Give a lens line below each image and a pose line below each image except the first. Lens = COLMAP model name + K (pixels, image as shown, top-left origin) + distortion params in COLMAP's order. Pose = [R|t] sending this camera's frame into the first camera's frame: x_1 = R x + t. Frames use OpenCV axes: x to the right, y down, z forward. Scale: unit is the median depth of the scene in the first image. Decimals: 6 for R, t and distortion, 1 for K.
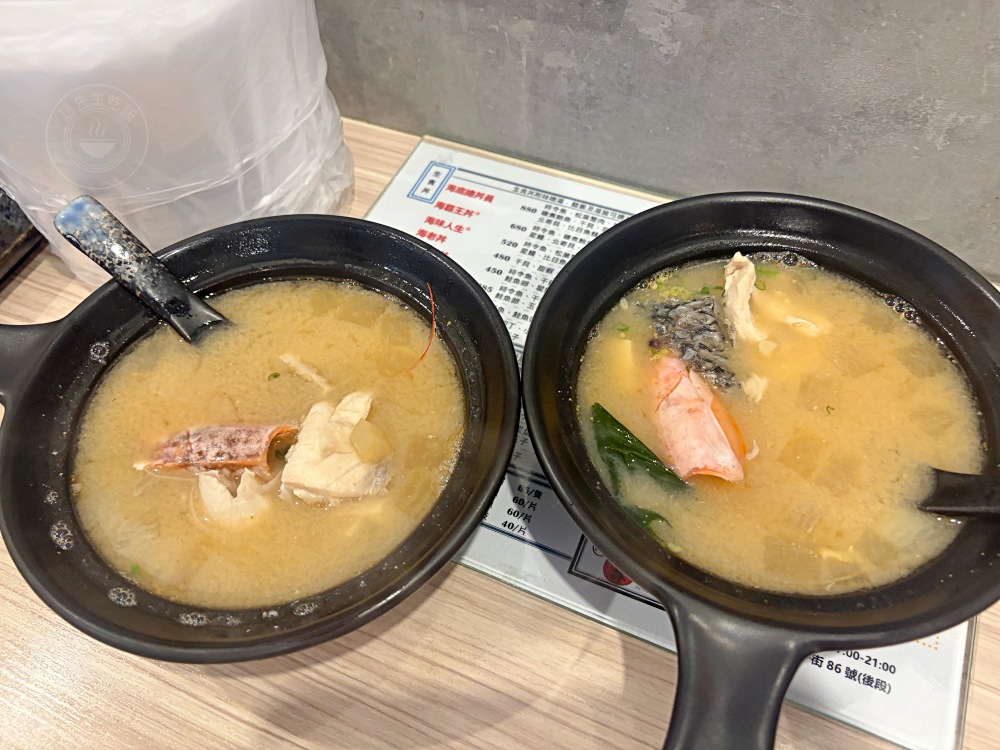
lens RADIAL K [[766.7, 0, 500.0], [0, 766.7, 375.0], [0, 0, 1]] dist [-0.003235, 0.008511]
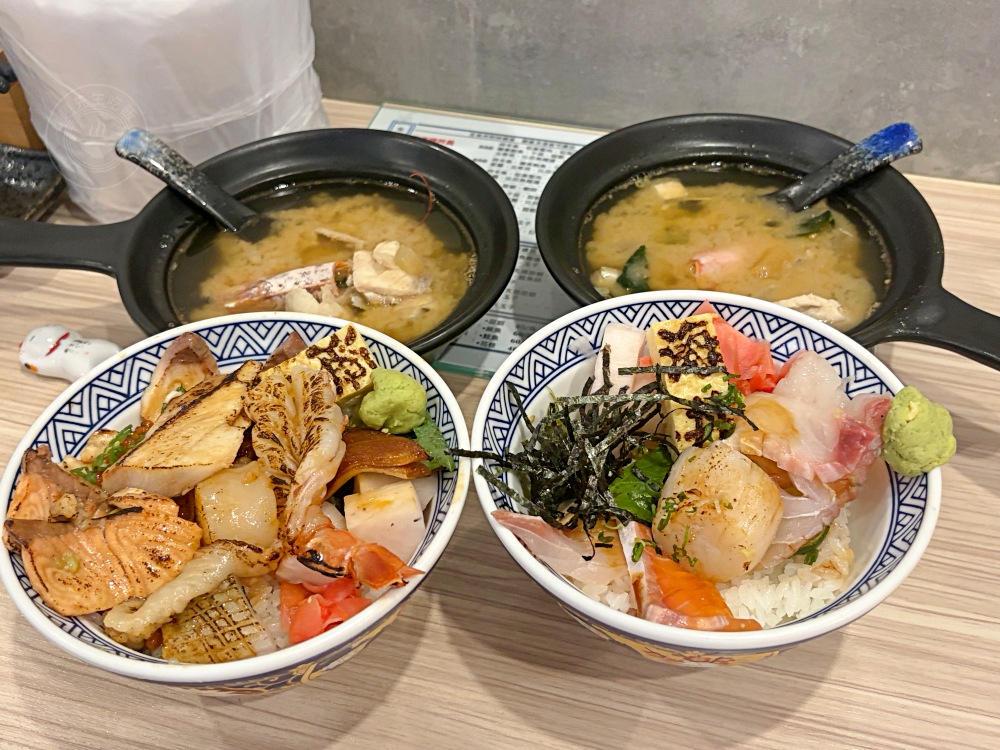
lens RADIAL K [[1037.5, 0, 500.0], [0, 1037.5, 375.0], [0, 0, 1]] dist [0.010440, -0.006384]
pose [[0.988142, -0.093392, 0.121878, -0.174443], [0.113810, 0.978311, -0.173072, 0.416796], [-0.103071, 0.184891, 0.977339, -0.499687]]
